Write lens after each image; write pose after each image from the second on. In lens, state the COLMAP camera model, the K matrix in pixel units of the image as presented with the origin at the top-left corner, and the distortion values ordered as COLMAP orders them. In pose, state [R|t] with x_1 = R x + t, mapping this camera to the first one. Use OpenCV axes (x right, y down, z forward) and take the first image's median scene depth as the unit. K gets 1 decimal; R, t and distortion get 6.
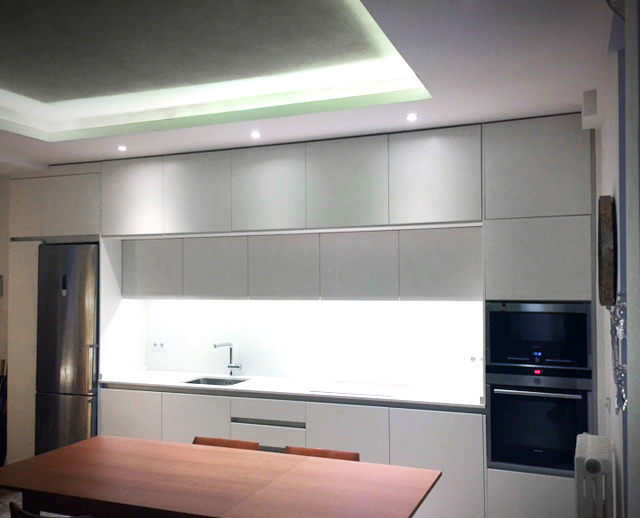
lens RADIAL K [[632.6, 0, 320.0], [0, 632.6, 259.0], [0, 0, 1]] dist [0.002276, 0.006774]
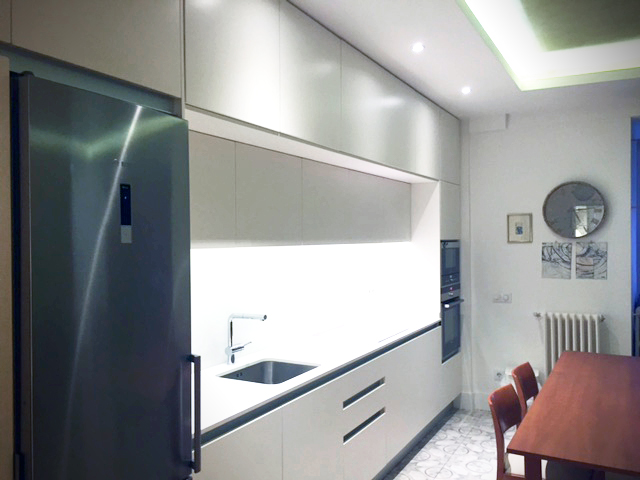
lens RADIAL K [[546.1, 0, 320.0], [0, 546.1, 240.0], [0, 0, 1]] dist [-0.011787, -0.006560]
pose [[0.111409, 0.006308, 0.993755, -0.910483], [-0.025171, 0.999677, -0.003524, 0.075279], [-0.993456, -0.024621, 0.111532, 1.124310]]
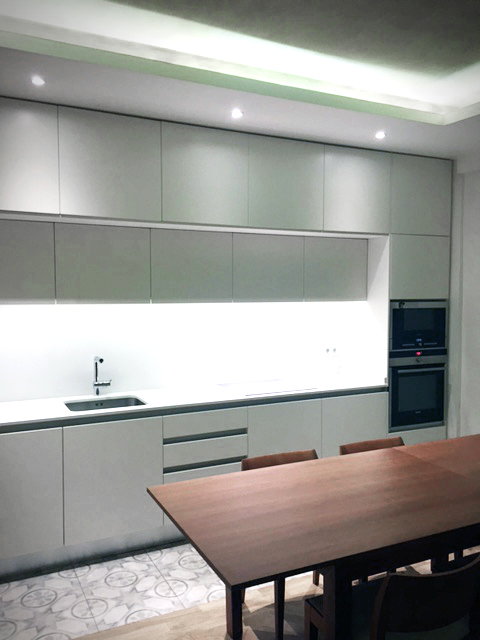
lens RADIAL K [[546.1, 0, 240.0], [0, 546.1, 320.0], [0, 0, 1]] dist [-0.011787, -0.006560]
pose [[0.664241, -0.030086, 0.746913, -0.726120], [-0.027007, 0.997571, 0.064201, 0.044469], [-0.747030, -0.062817, 0.661815, 0.514604]]
